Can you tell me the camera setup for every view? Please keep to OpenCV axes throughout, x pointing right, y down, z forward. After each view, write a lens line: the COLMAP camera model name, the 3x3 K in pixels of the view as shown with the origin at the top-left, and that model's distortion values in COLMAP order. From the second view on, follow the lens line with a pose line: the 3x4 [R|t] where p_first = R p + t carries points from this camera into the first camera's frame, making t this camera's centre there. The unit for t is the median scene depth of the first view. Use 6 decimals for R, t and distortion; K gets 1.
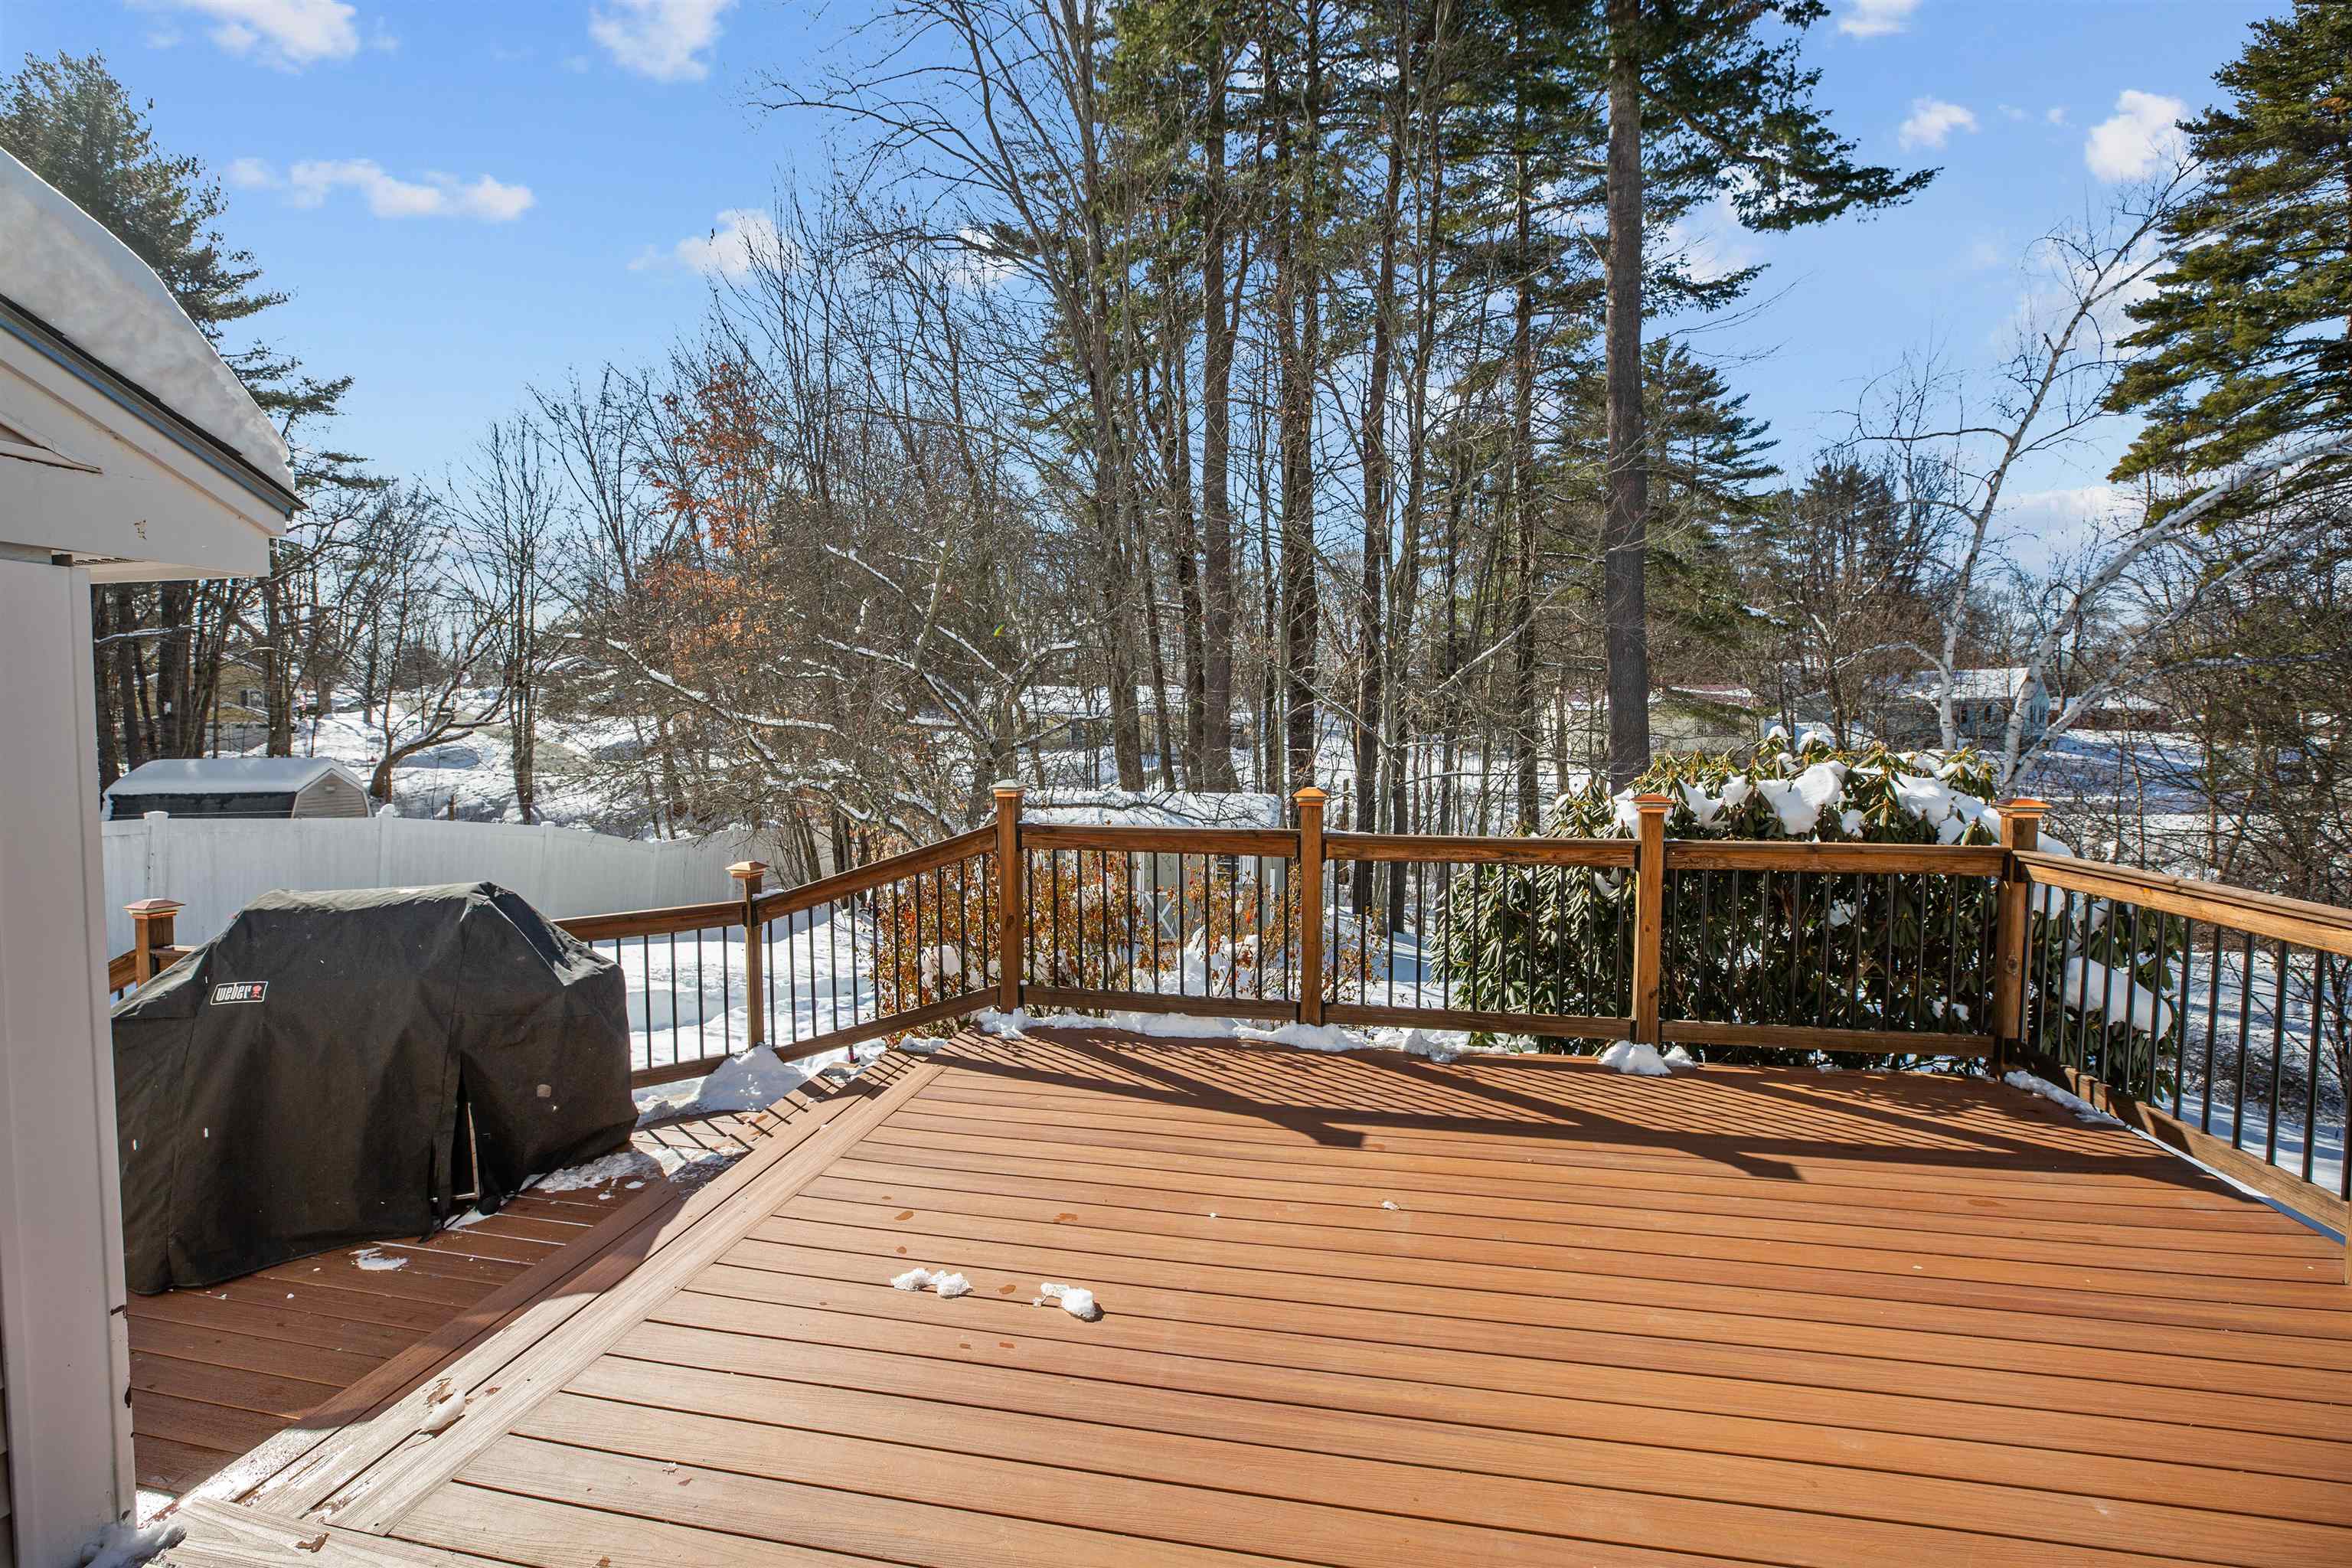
lens RADIAL K [[1051.7, 0, 1179.3], [0, 1051.7, 778.4], [0, 0, 1]] dist [0.002971, 0.001011]
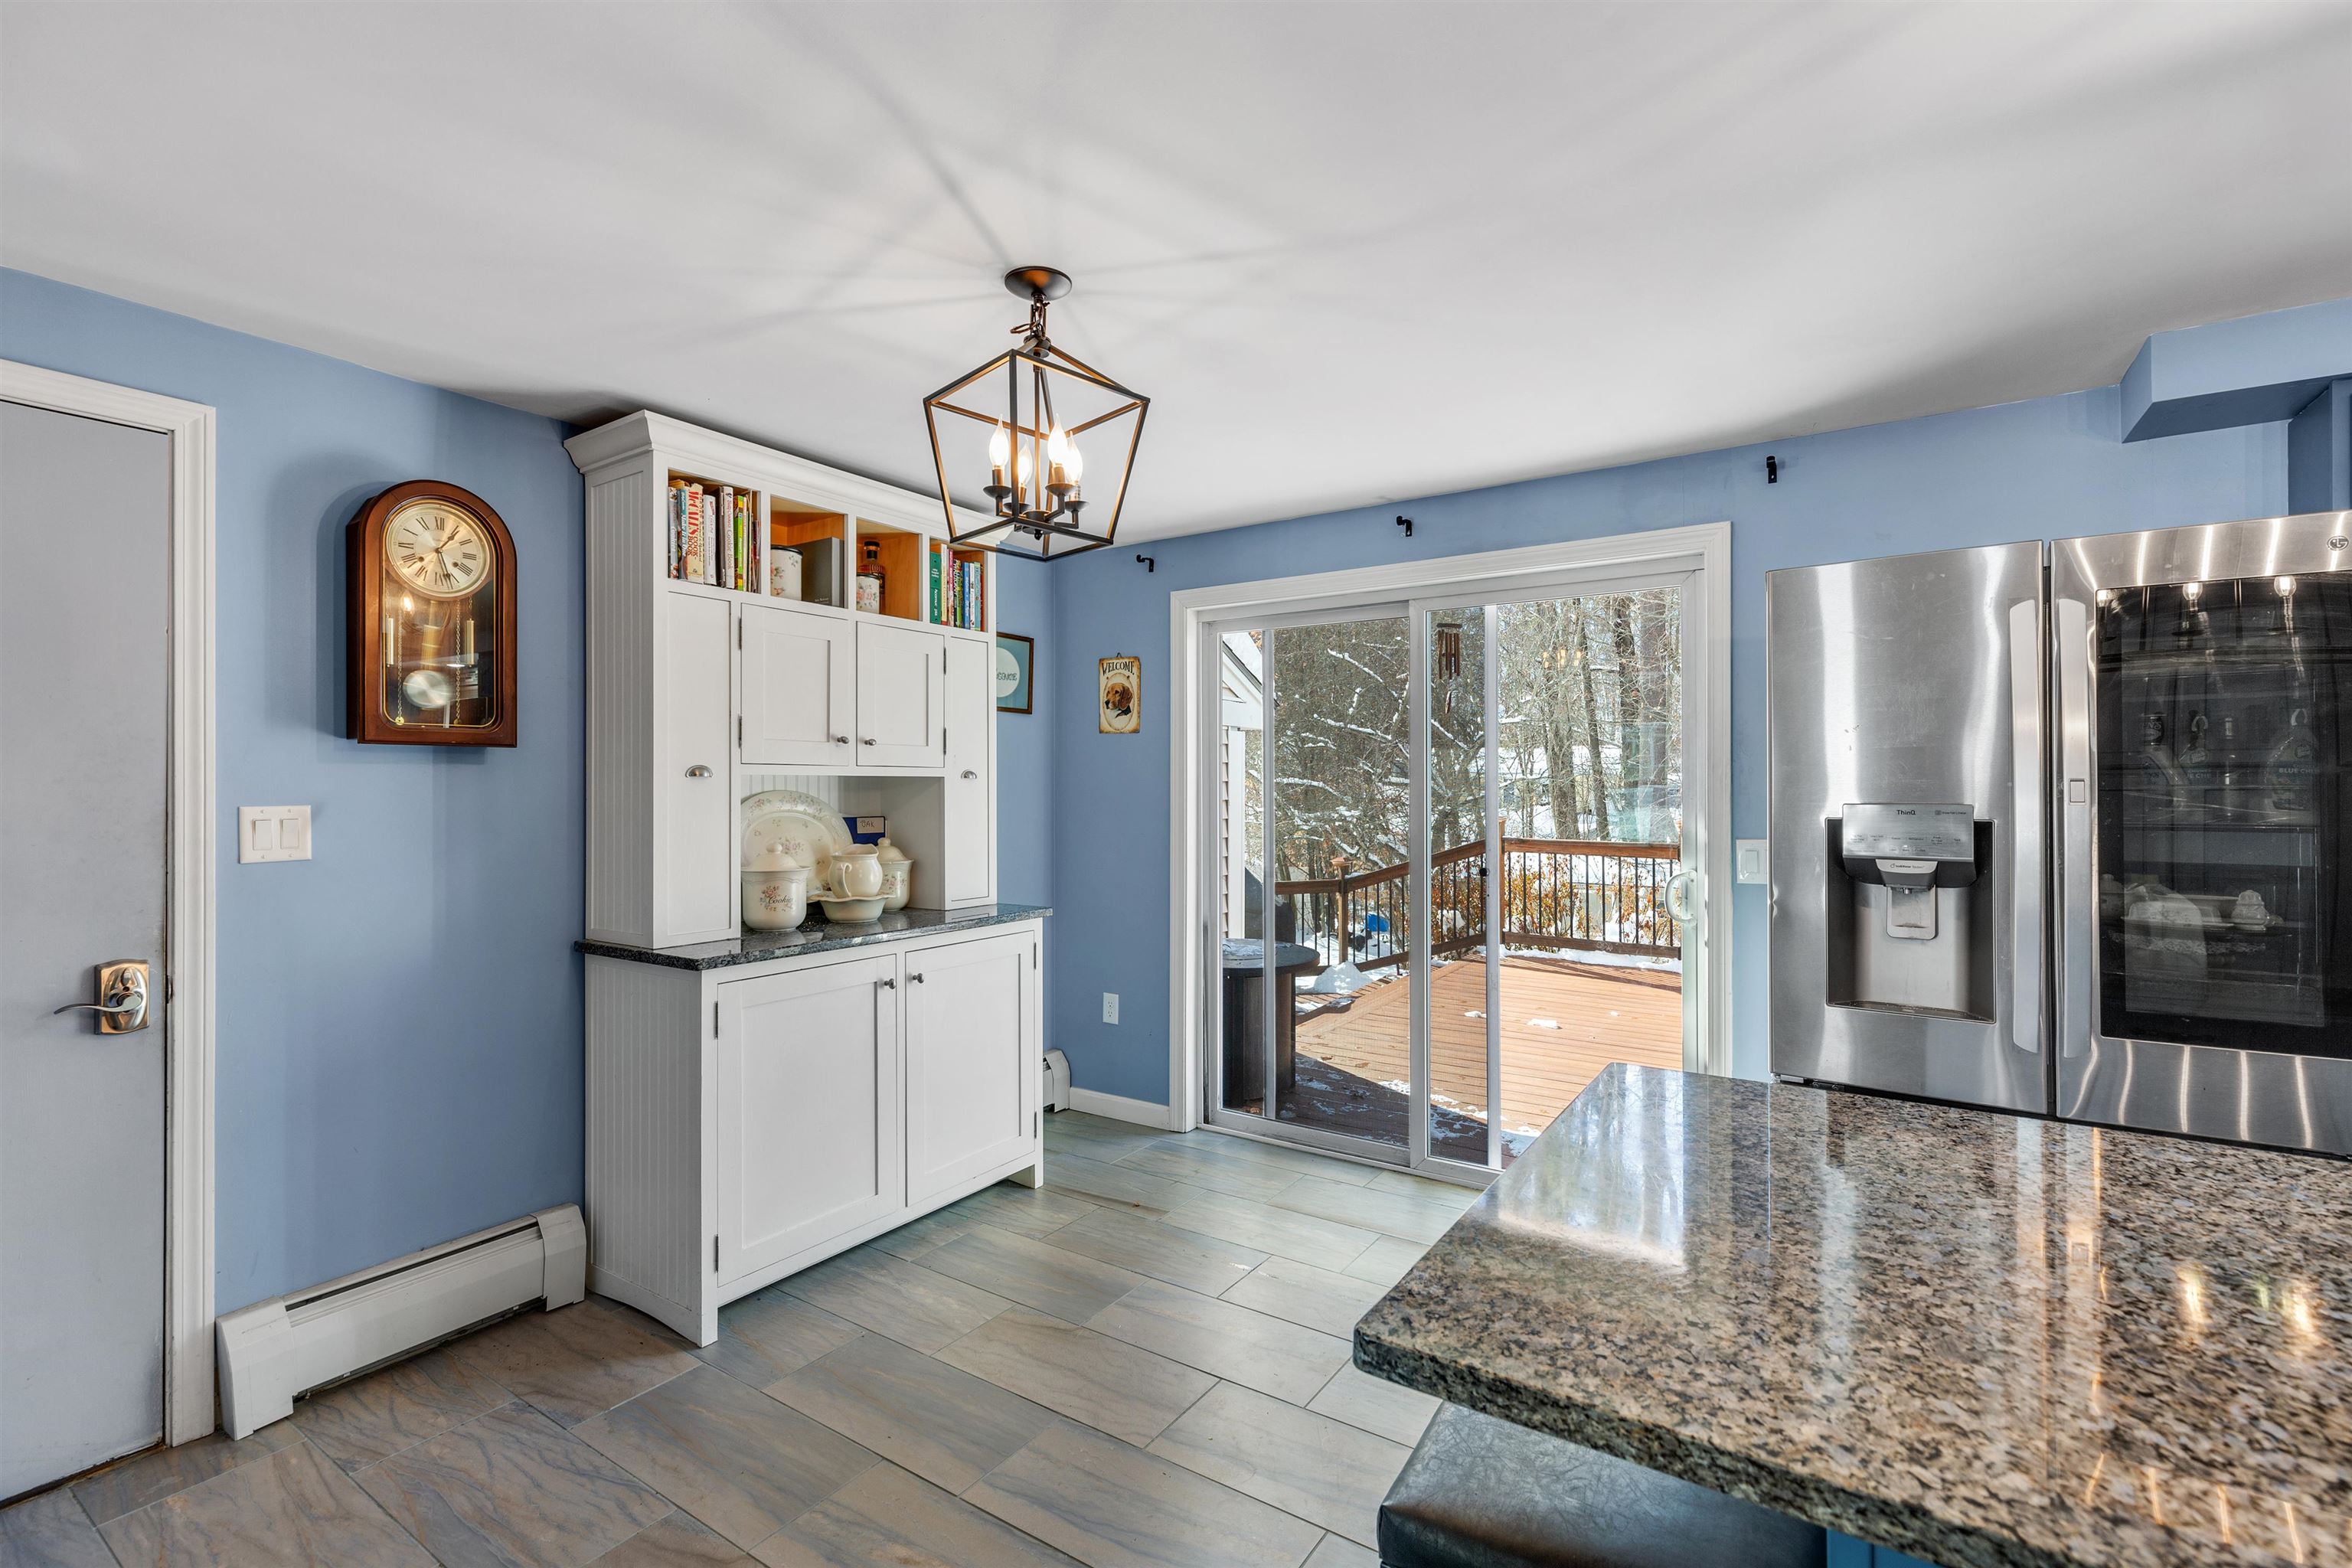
lens RADIAL K [[1051.7, 0, 1171.3], [0, 1051.7, 783.6], [0, 0, 1]] dist [0.002971, 0.001011]
pose [[0.919673, 0.002244, -0.392678, 0.008710], [-0.022868, 0.998593, -0.047852, 0.016316], [0.392017, 0.052988, 0.918430, -0.268148]]
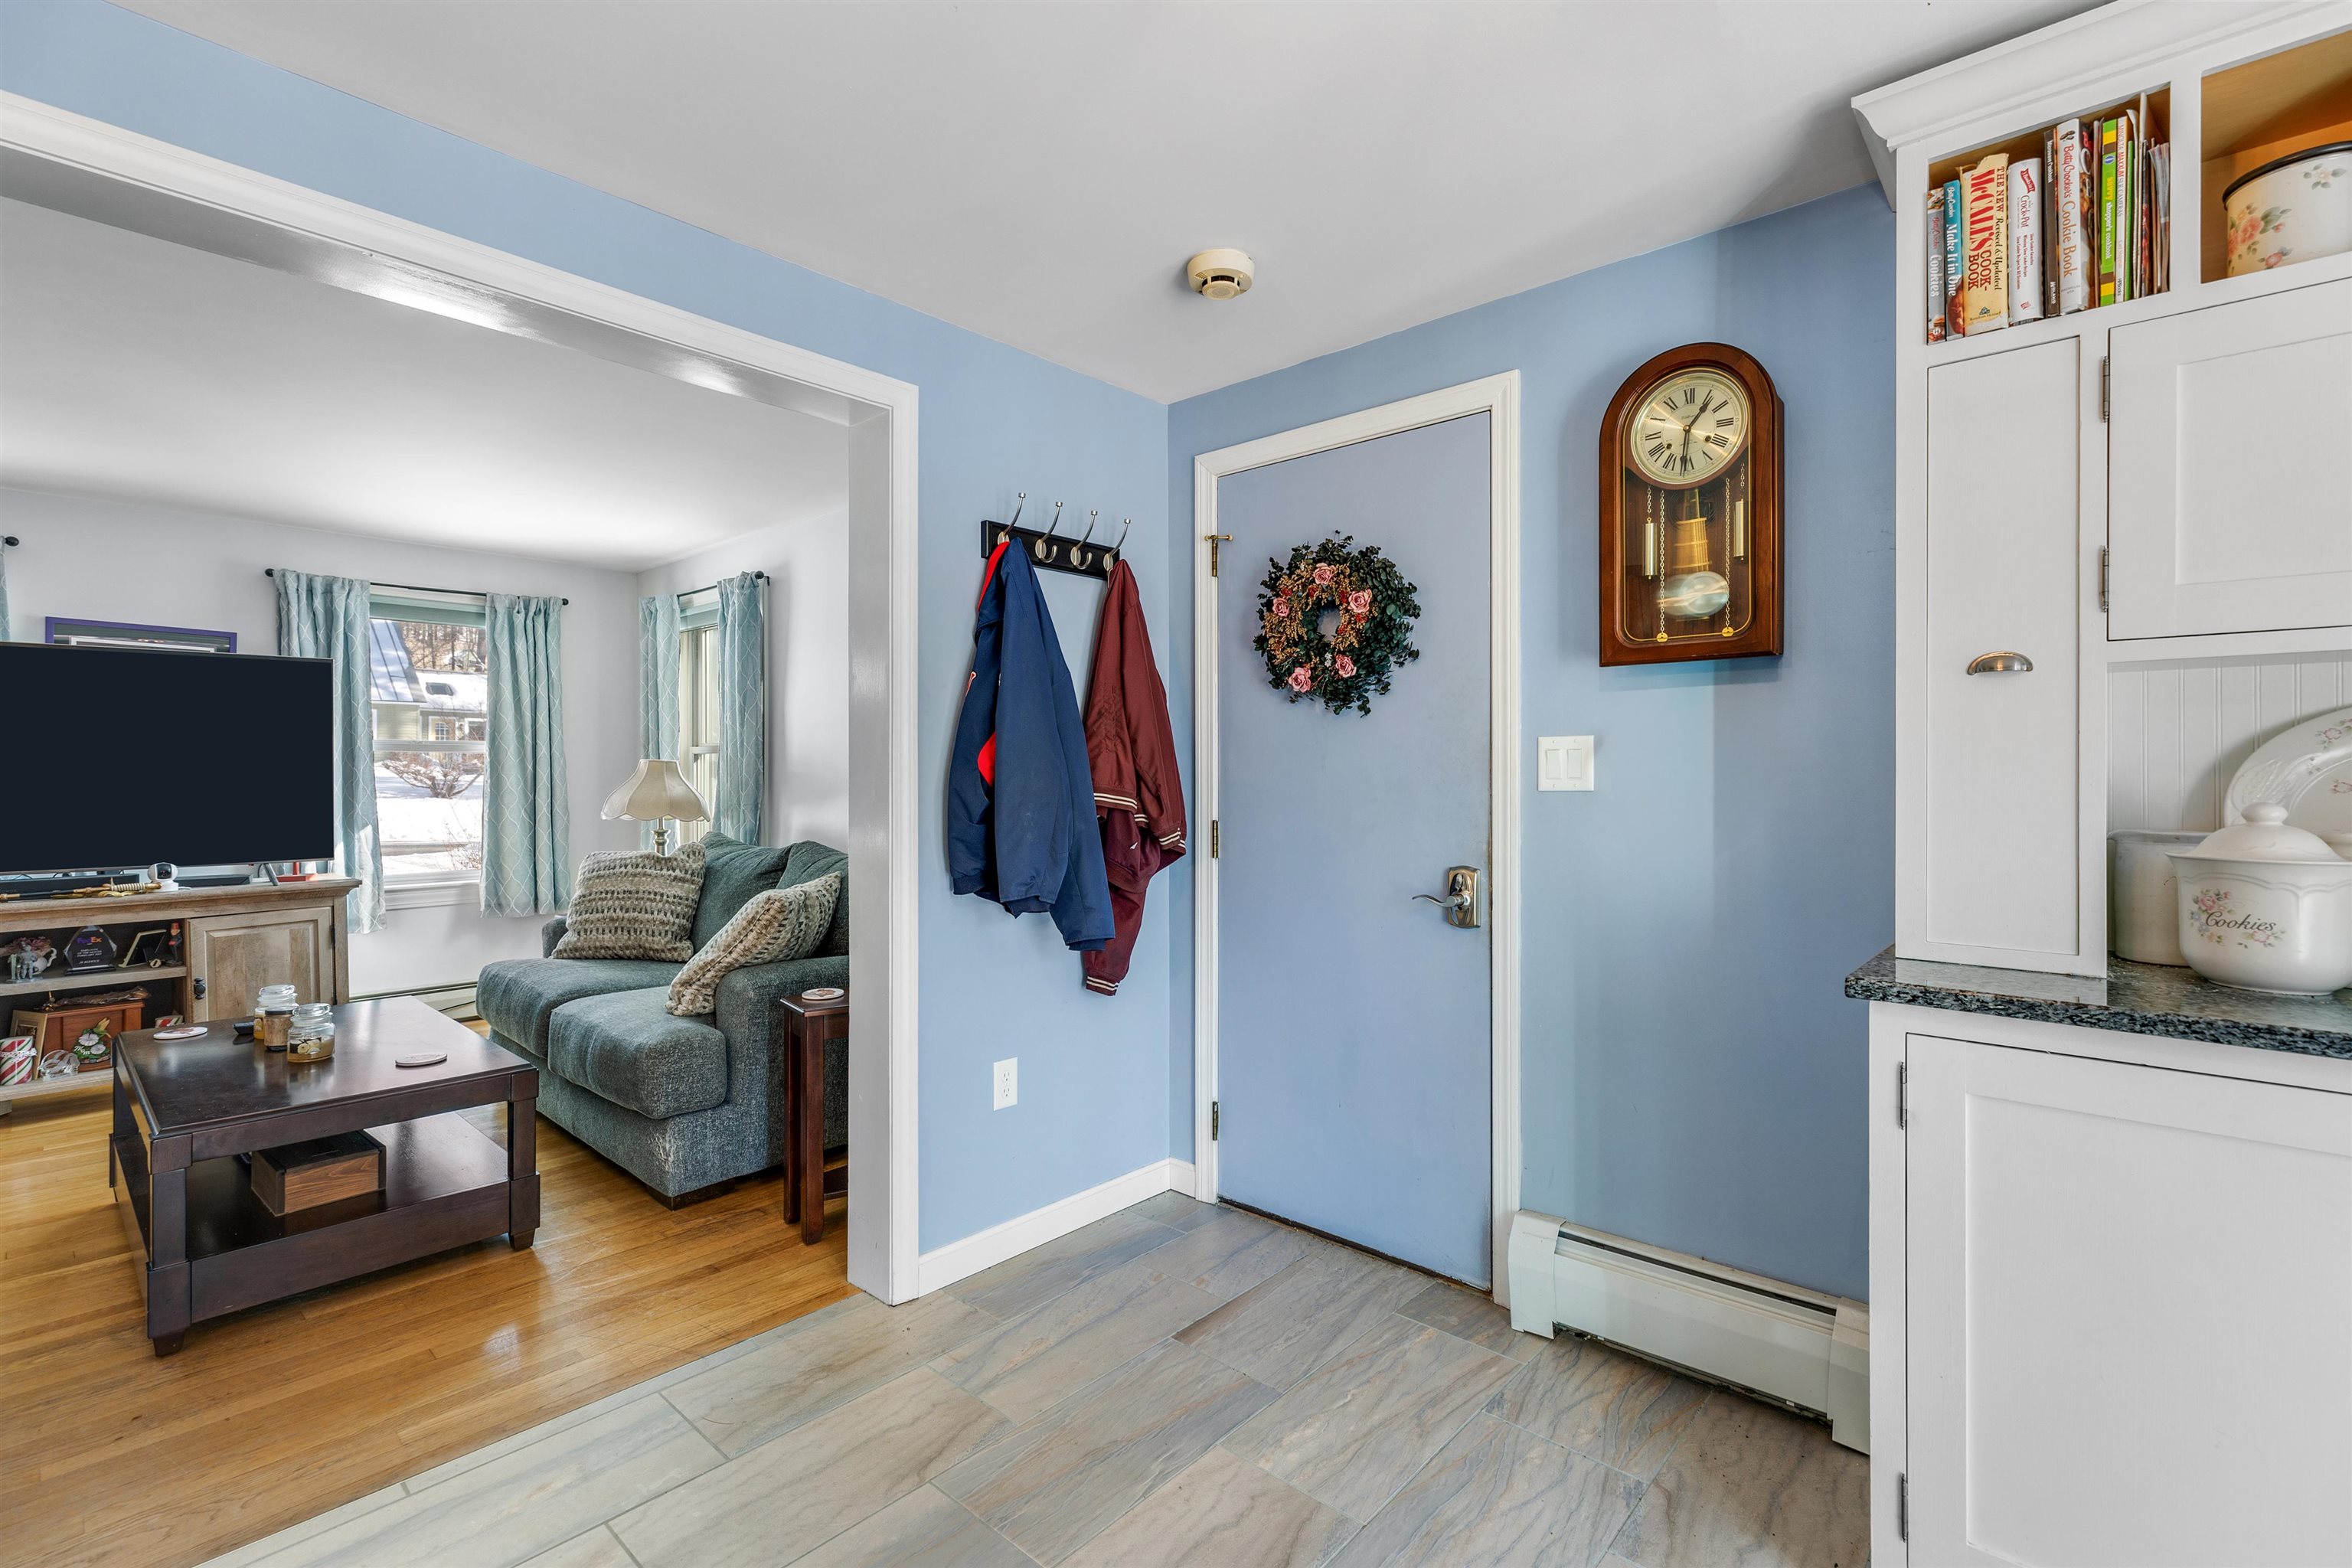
lens RADIAL K [[1051.7, 0, 1171.3], [0, 1051.7, 769.3], [0, 0, 1]] dist [0.002971, 0.001011]
pose [[-0.517422, 0.004432, -0.855719, -0.007753], [-0.039148, 0.998817, 0.028845, 0.017829], [0.854835, 0.048424, -0.516636, -0.150861]]
